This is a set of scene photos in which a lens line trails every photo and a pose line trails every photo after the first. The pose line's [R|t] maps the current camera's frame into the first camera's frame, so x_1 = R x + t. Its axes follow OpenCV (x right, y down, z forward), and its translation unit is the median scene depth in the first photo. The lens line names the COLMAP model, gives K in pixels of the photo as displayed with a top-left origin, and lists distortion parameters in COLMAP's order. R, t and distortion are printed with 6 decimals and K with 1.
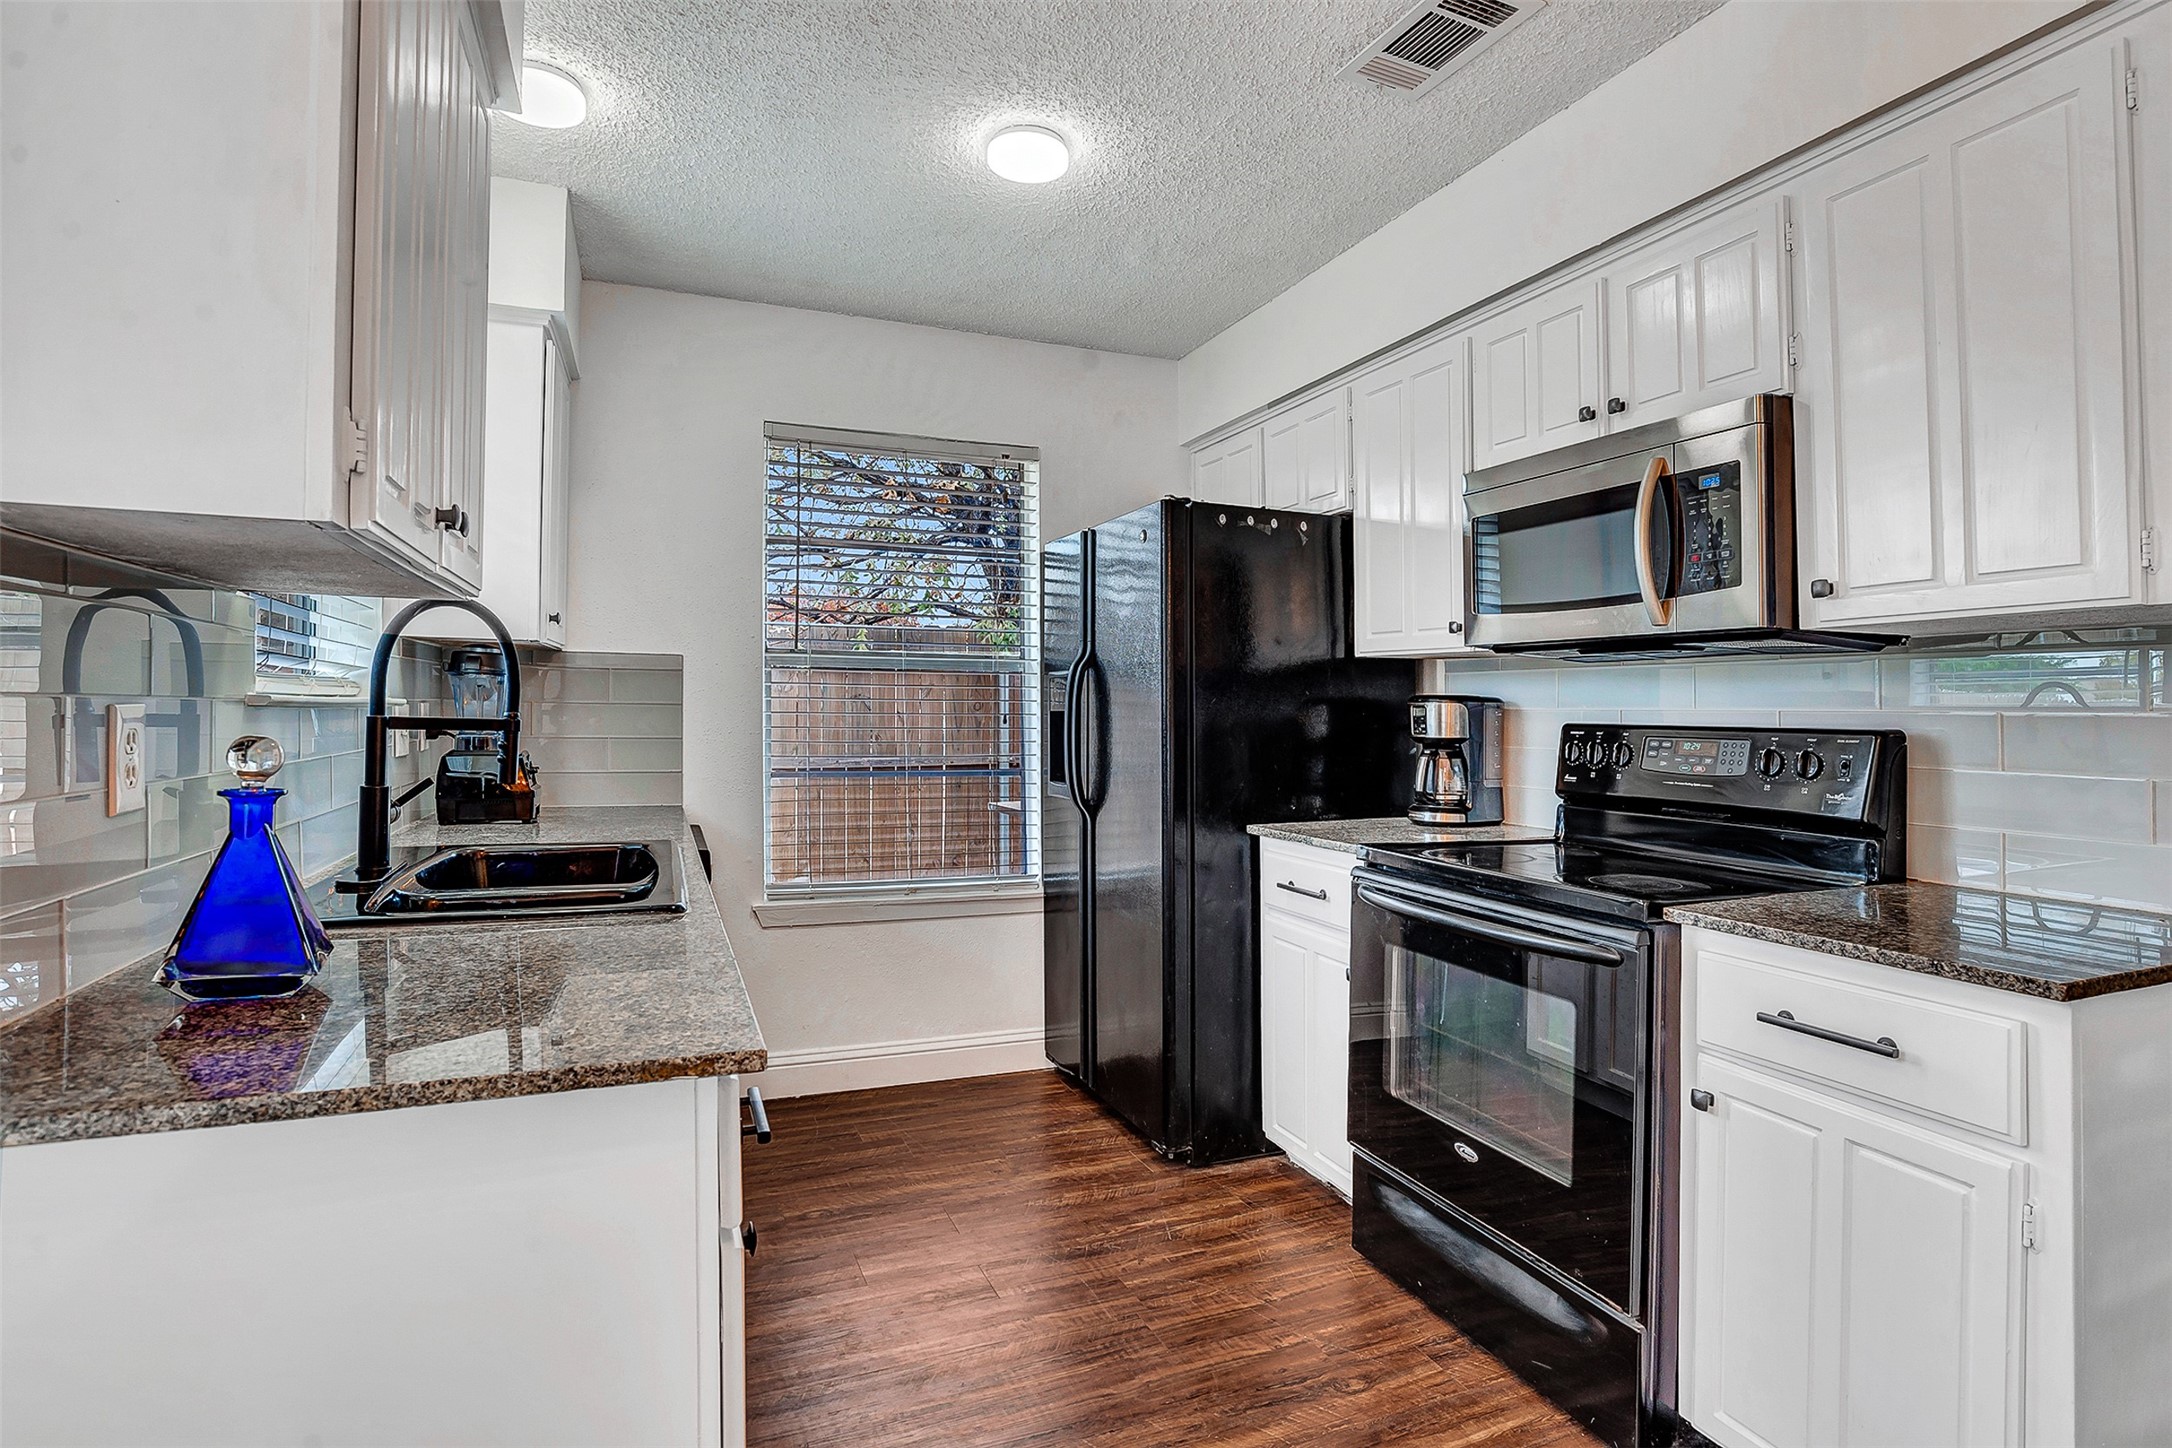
lens RADIAL K [[1103.8, 0, 1095.2], [0, 1103.8, 685.9], [0, 0, 1]] dist [-0.051836, 0.019091]
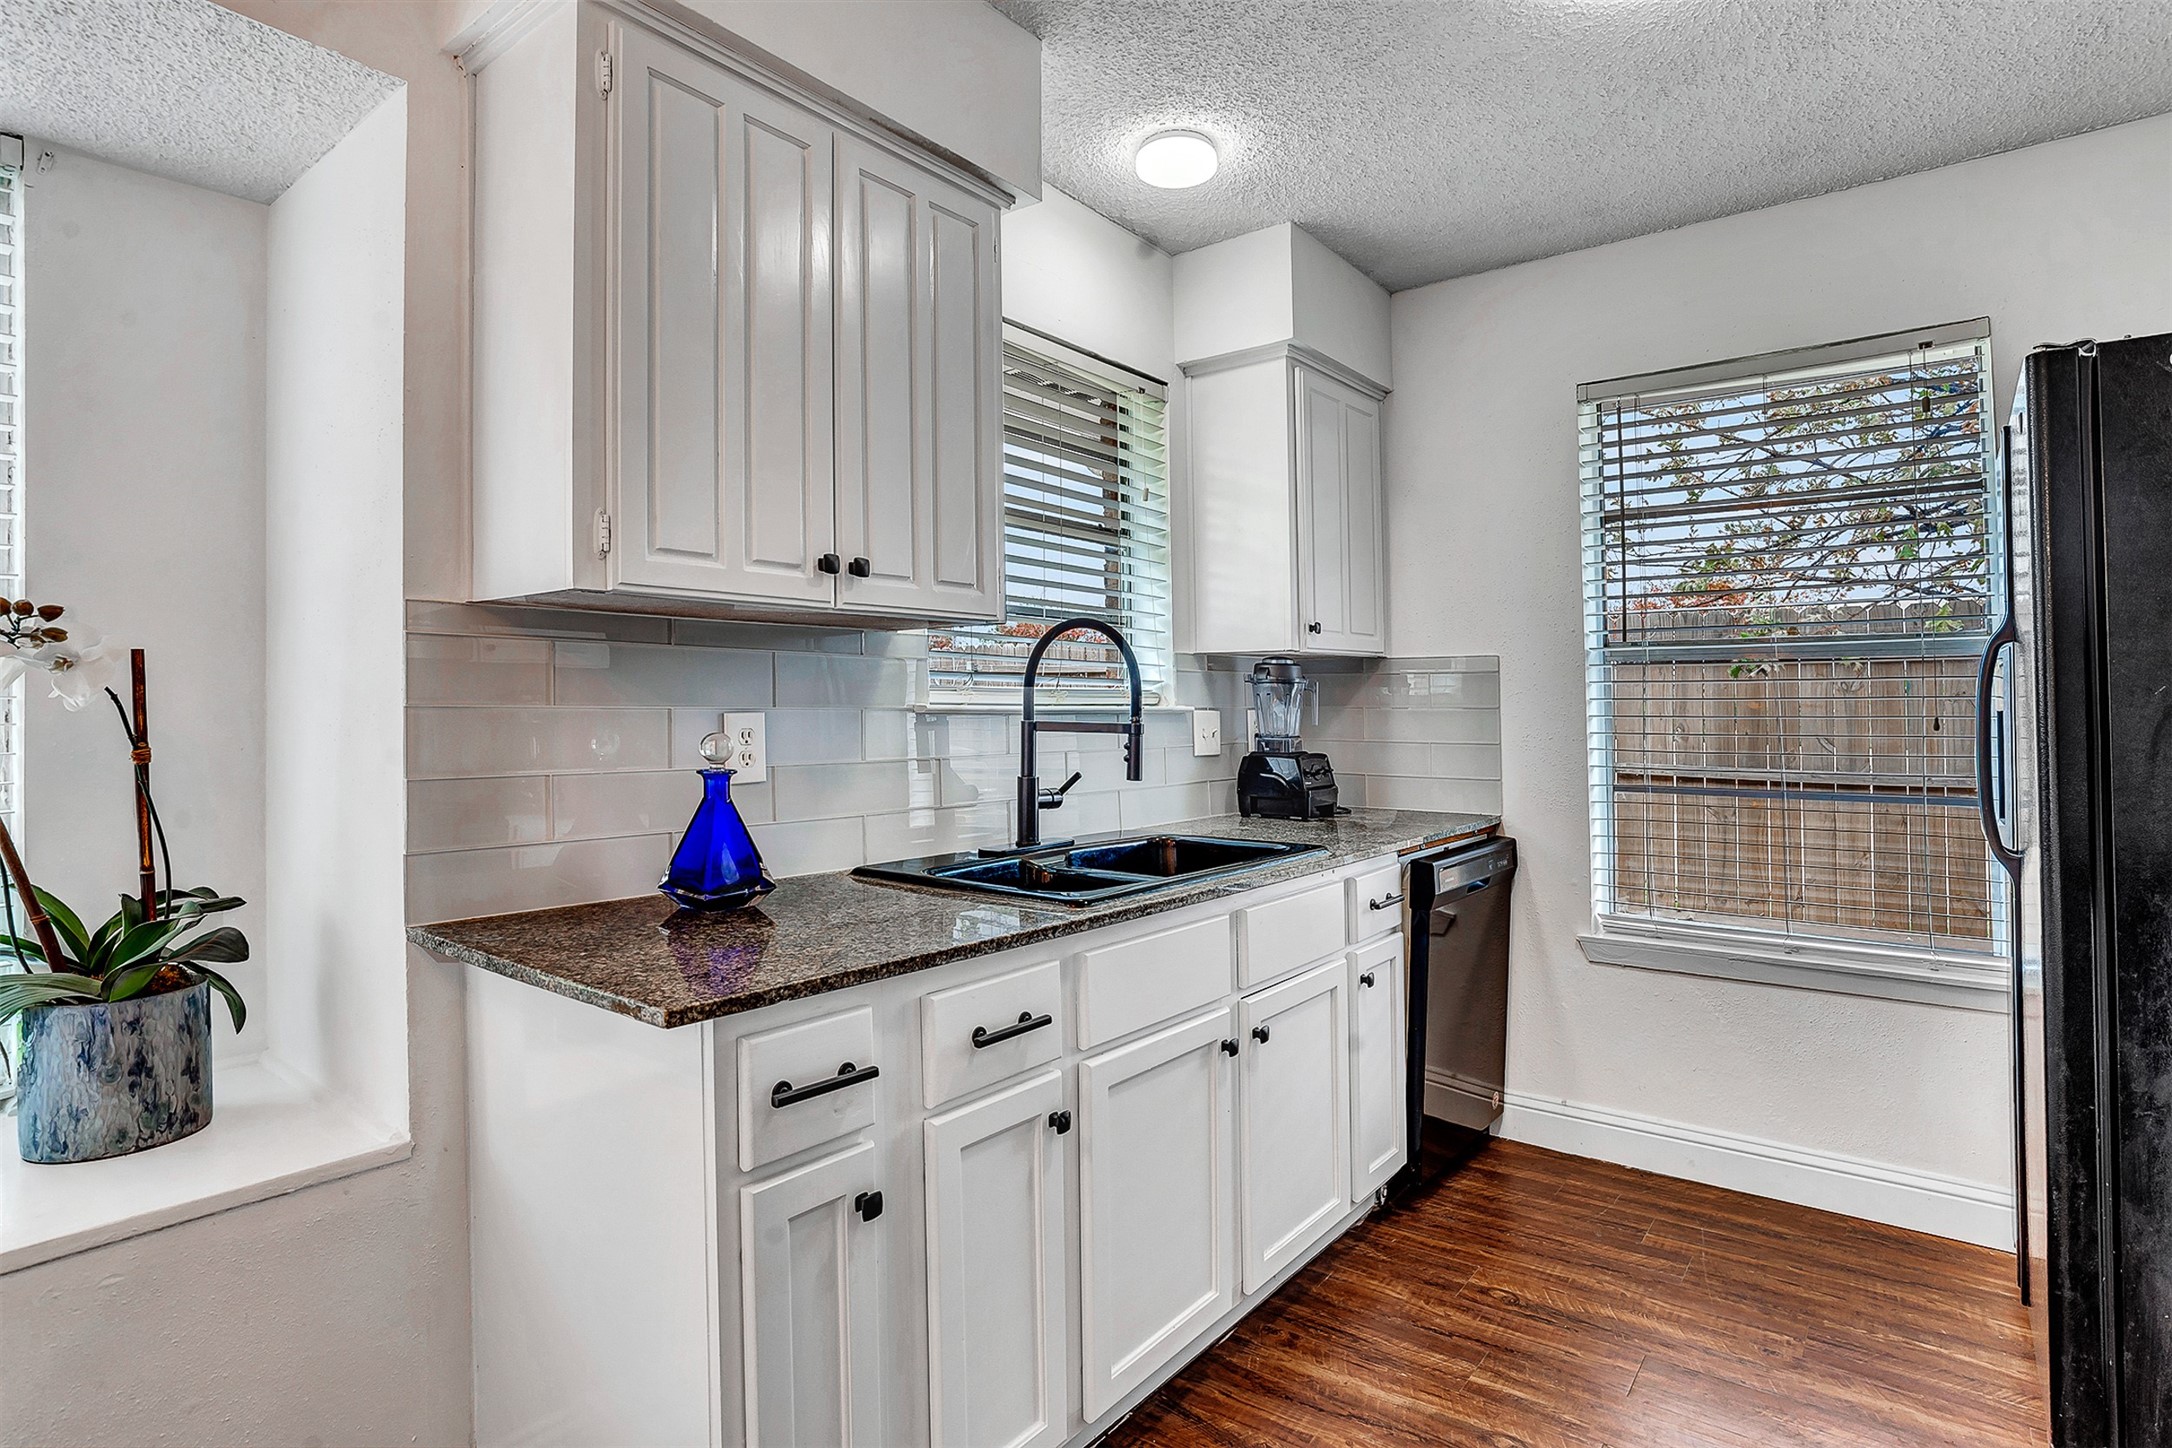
lens RADIAL K [[1103.8, 0, 1122.8], [0, 1103.8, 701.4], [0, 0, 1]] dist [-0.051836, 0.019091]
pose [[0.507849, -0.016243, -0.861293, 0.324131], [0.024375, 0.999693, -0.004481, 0.008870], [0.861101, -0.018718, 0.508089, 0.293920]]
